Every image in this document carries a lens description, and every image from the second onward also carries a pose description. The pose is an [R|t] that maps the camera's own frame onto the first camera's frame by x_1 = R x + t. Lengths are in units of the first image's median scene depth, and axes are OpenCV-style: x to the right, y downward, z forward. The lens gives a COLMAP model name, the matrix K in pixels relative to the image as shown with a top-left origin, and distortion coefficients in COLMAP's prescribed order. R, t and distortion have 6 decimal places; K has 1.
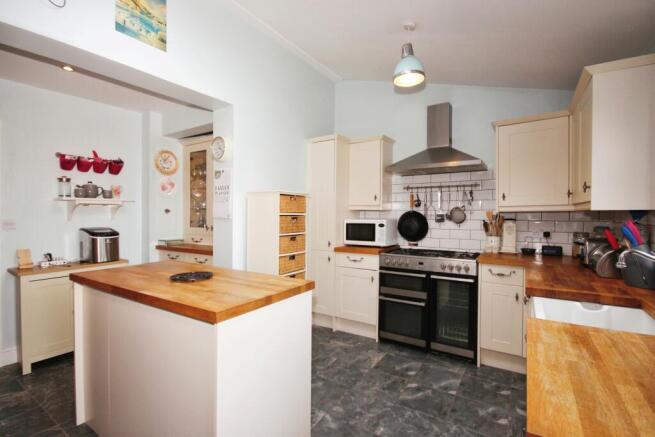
lens RADIAL K [[304.9, 0, 330.2], [0, 304.9, 193.8], [0, 0, 1]] dist [-0.003503, -0.000813]
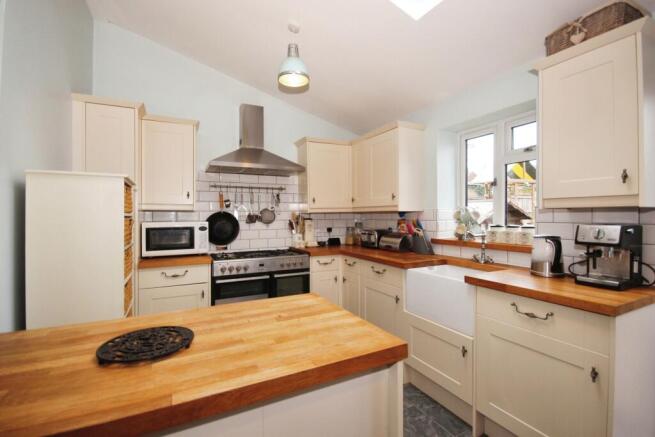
lens RADIAL K [[310.1, 0, 328.6], [0, 310.1, 201.0], [0, 0, 1]] dist [-0.001015, -0.000170]
pose [[0.499290, 0.035419, 0.865711, -0.435788], [-0.050901, 0.998637, -0.011500, 0.021721], [-0.864938, -0.038323, 0.500413, 0.302496]]
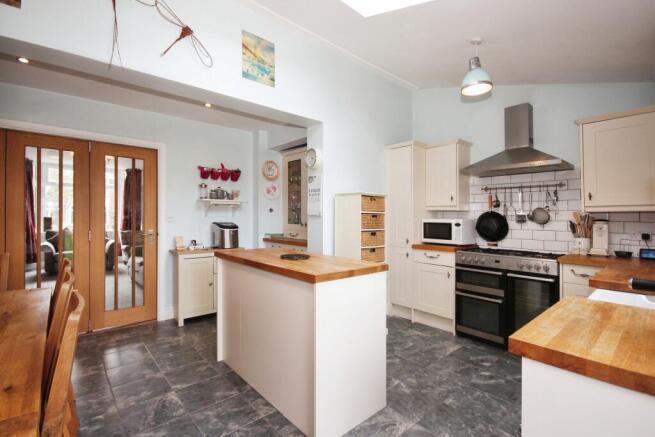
lens RADIAL K [[302.2, 0, 329.4], [0, 302.2, 186.5], [0, 0, 1]] dist [-0.001048, -0.000084]
pose [[0.961354, -0.014622, -0.274928, 0.033575], [0.004750, 0.999321, -0.036537, 0.008774], [0.275275, 0.033819, 0.960770, -0.140067]]
